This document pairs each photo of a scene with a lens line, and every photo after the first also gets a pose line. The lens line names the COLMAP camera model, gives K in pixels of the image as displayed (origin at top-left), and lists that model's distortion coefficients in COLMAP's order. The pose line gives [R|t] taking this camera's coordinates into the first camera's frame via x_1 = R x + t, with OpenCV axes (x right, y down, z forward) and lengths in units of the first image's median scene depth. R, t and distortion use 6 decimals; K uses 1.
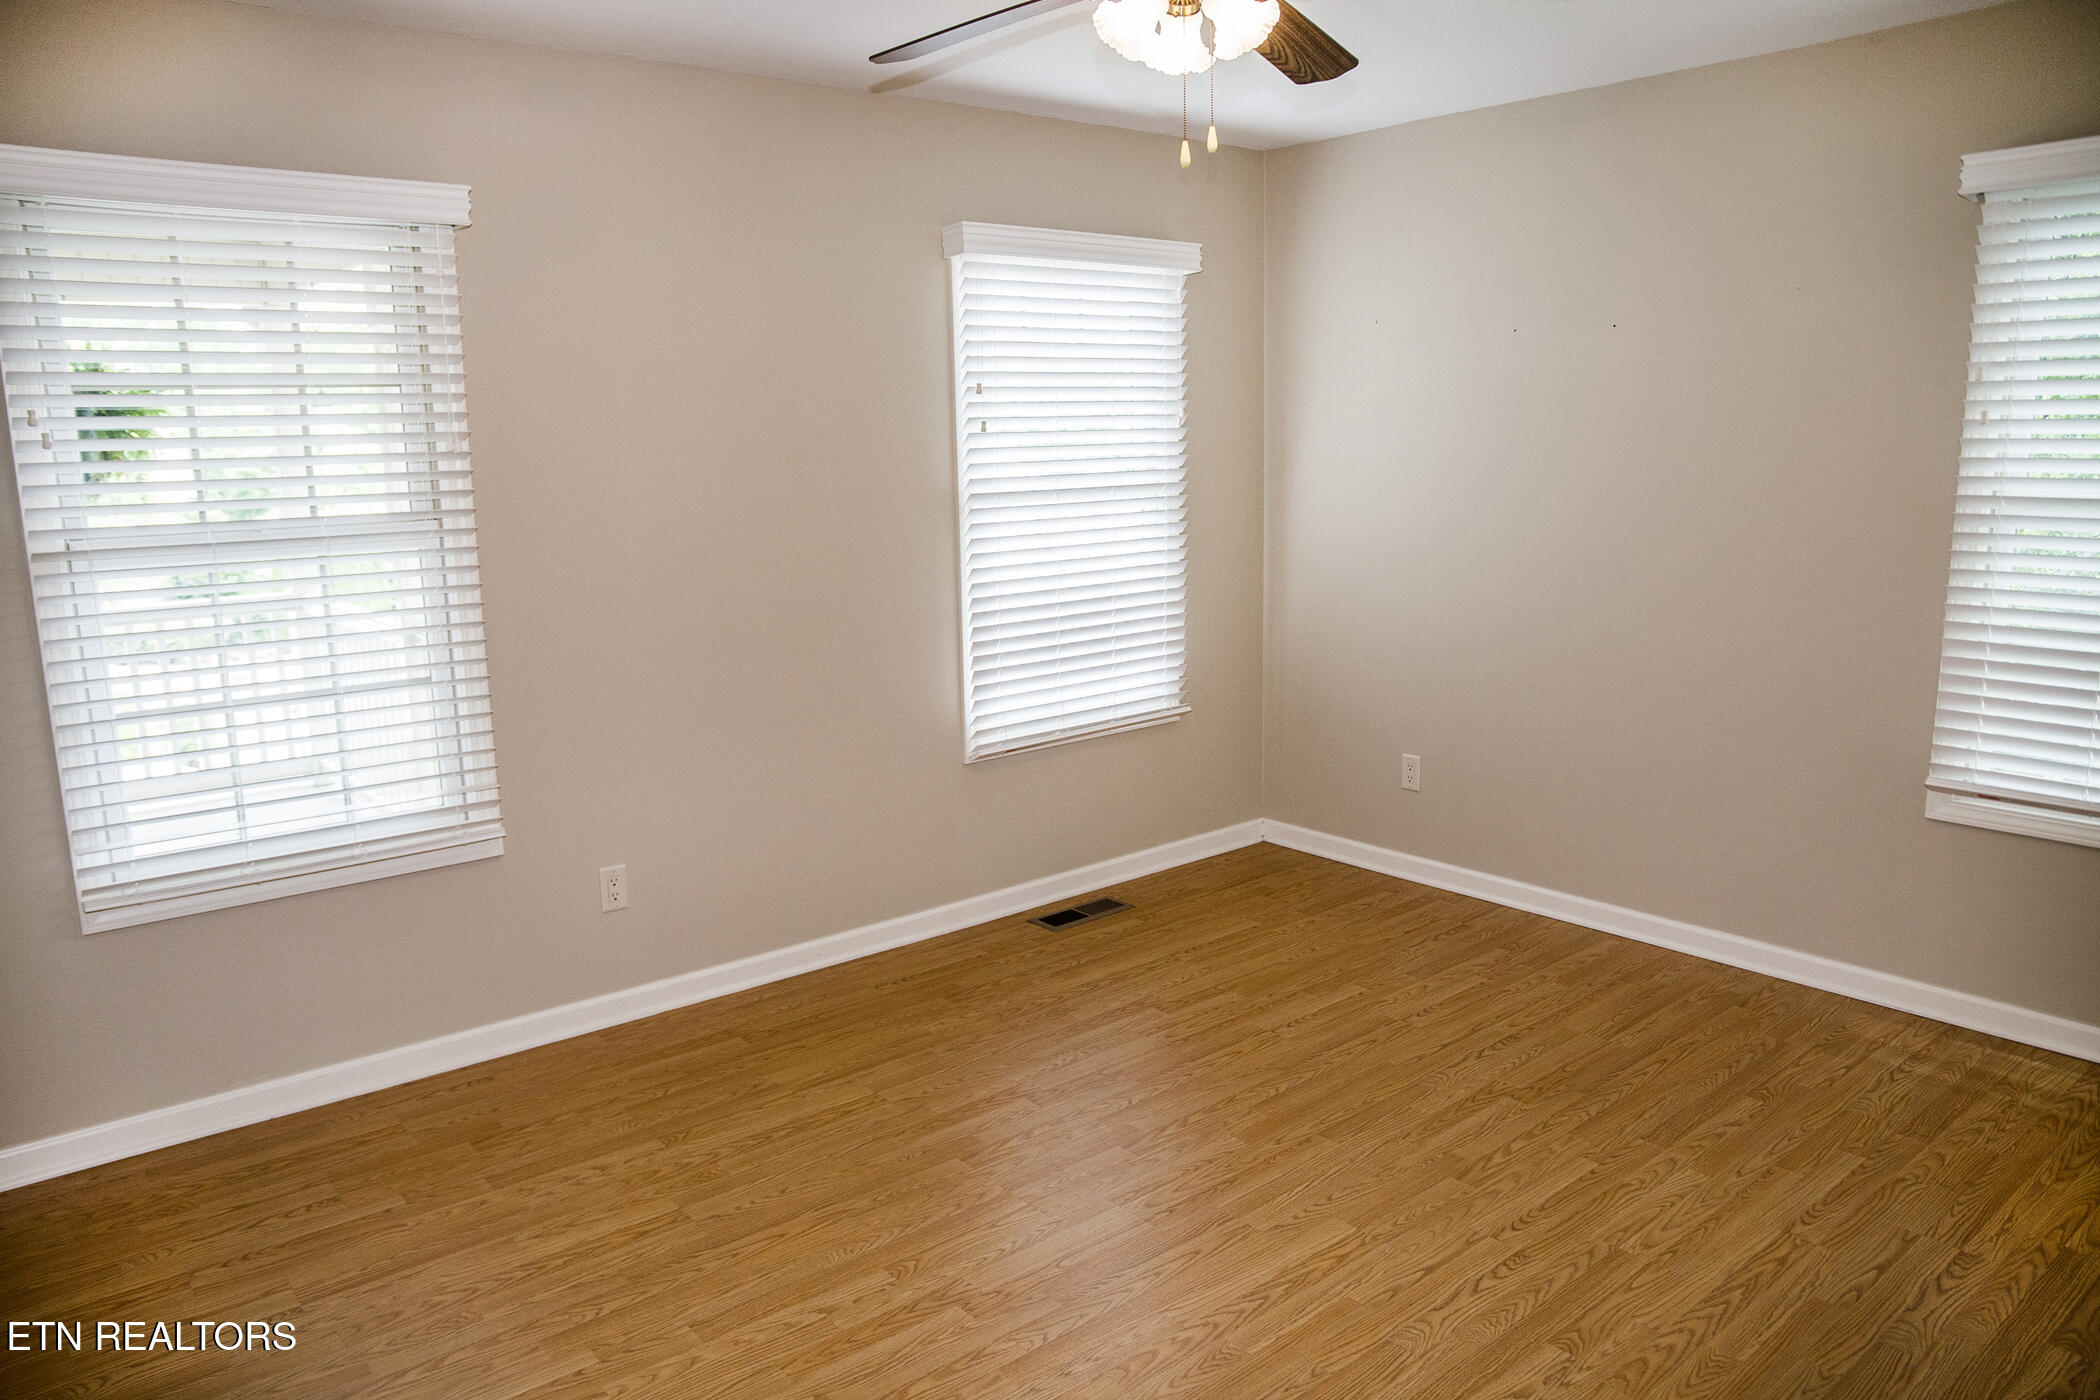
lens RADIAL K [[1452.2, 0, 1024.7], [0, 1452.2, 708.6], [0, 0, 1]] dist [-0.135718, 0.102913]
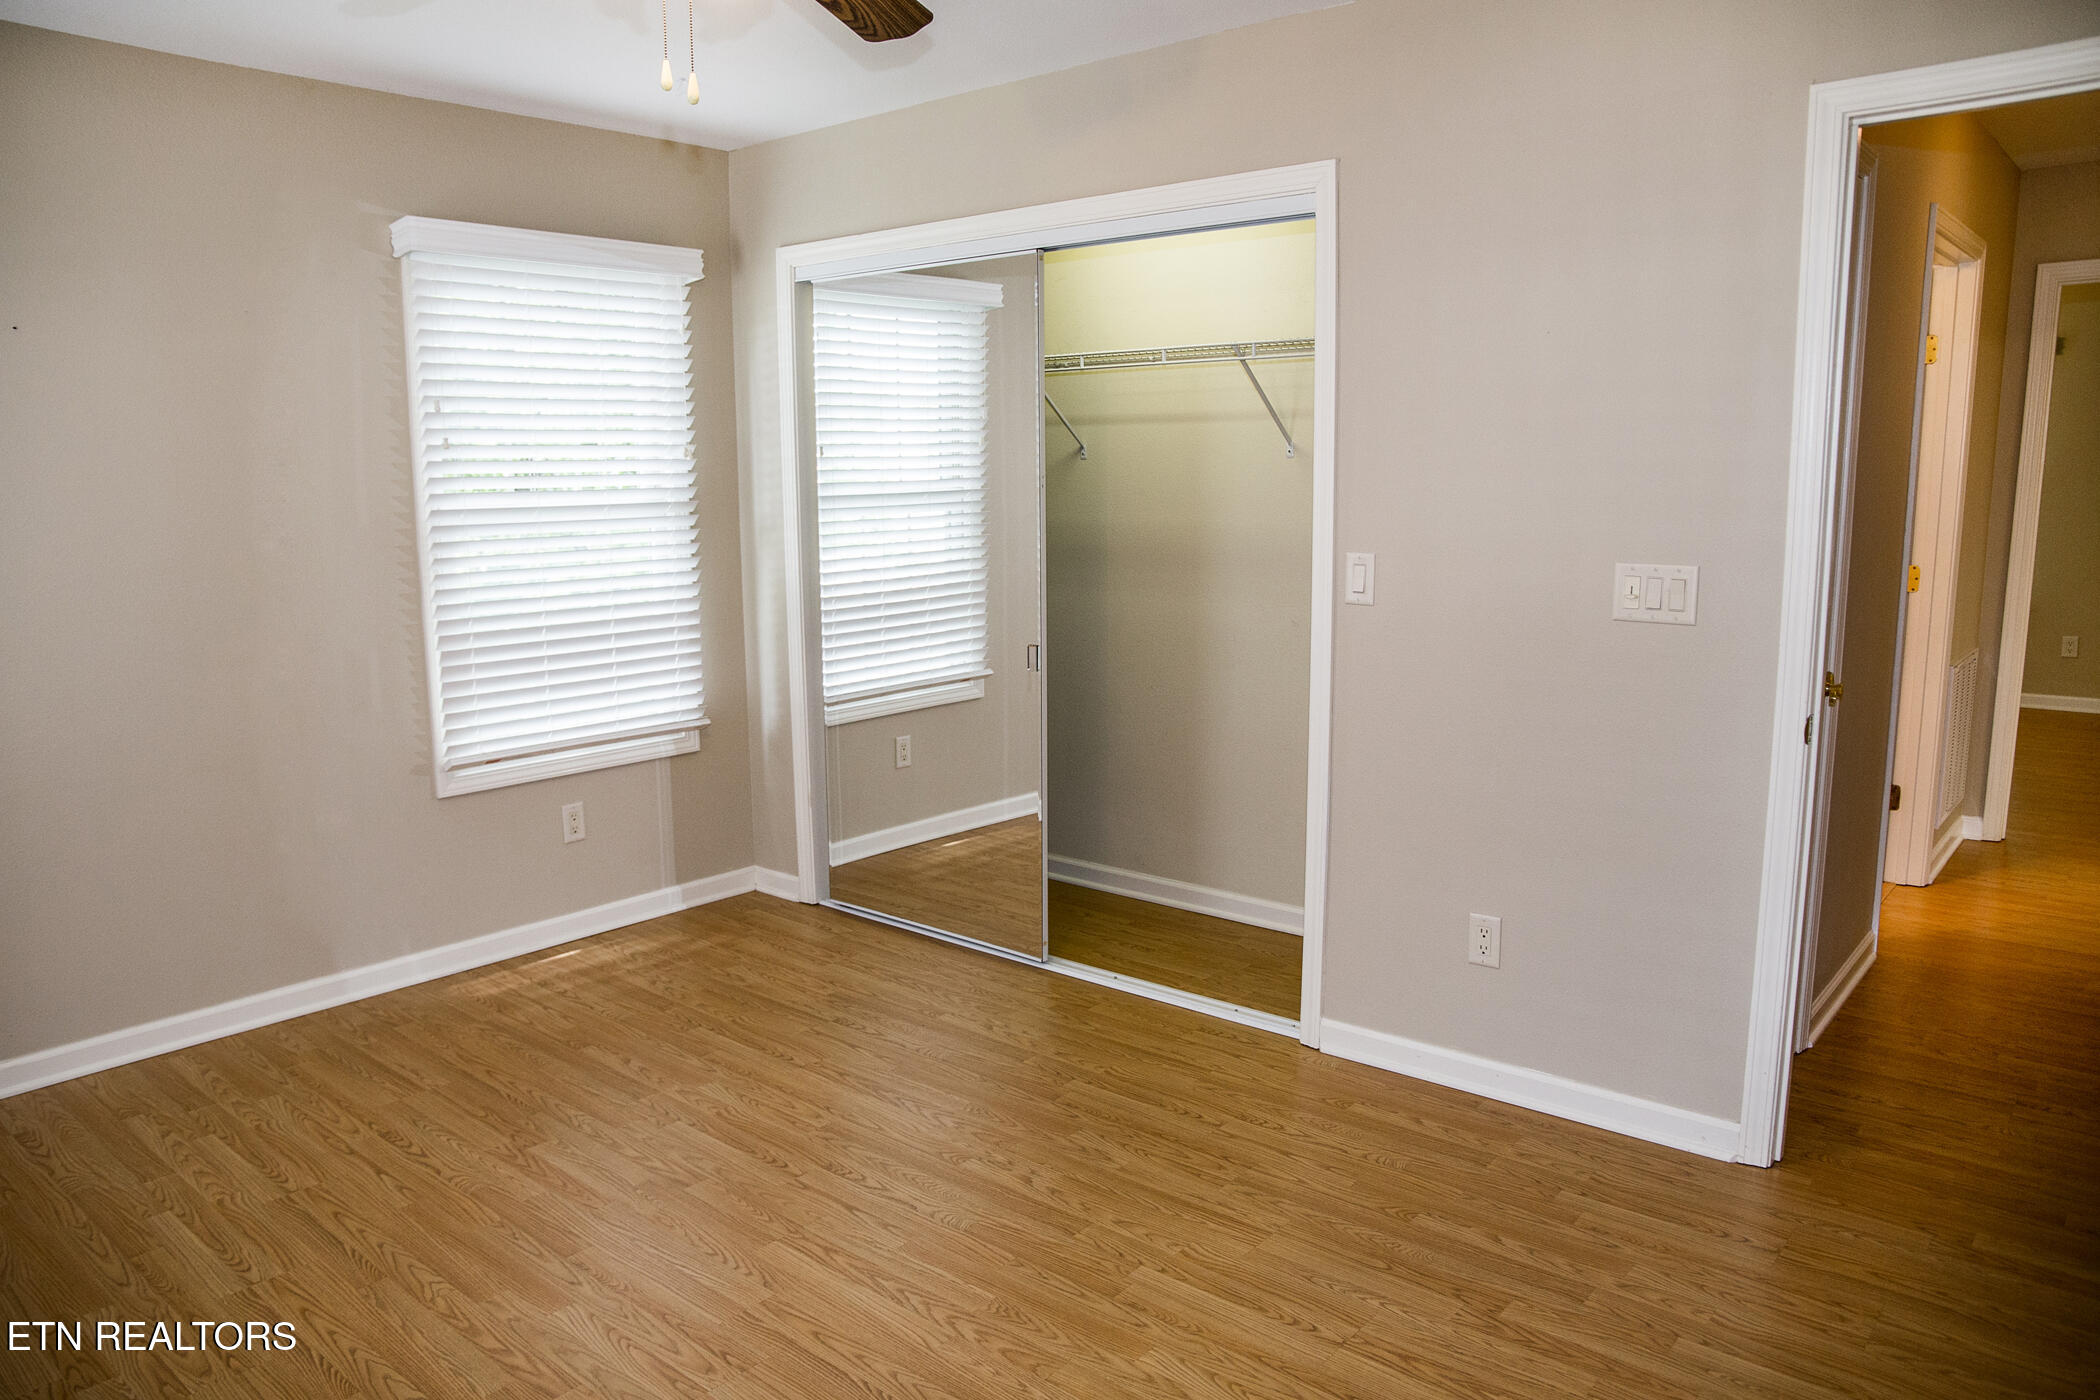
lens RADIAL K [[1452.2, 0, 1024.7], [0, 1452.2, 708.6], [0, 0, 1]] dist [-0.135718, 0.102913]
pose [[-0.179979, -0.142529, 0.973290, -0.590076], [0.192495, 0.965213, 0.176943, -0.113845], [-0.964652, 0.219200, -0.146282, 0.731939]]
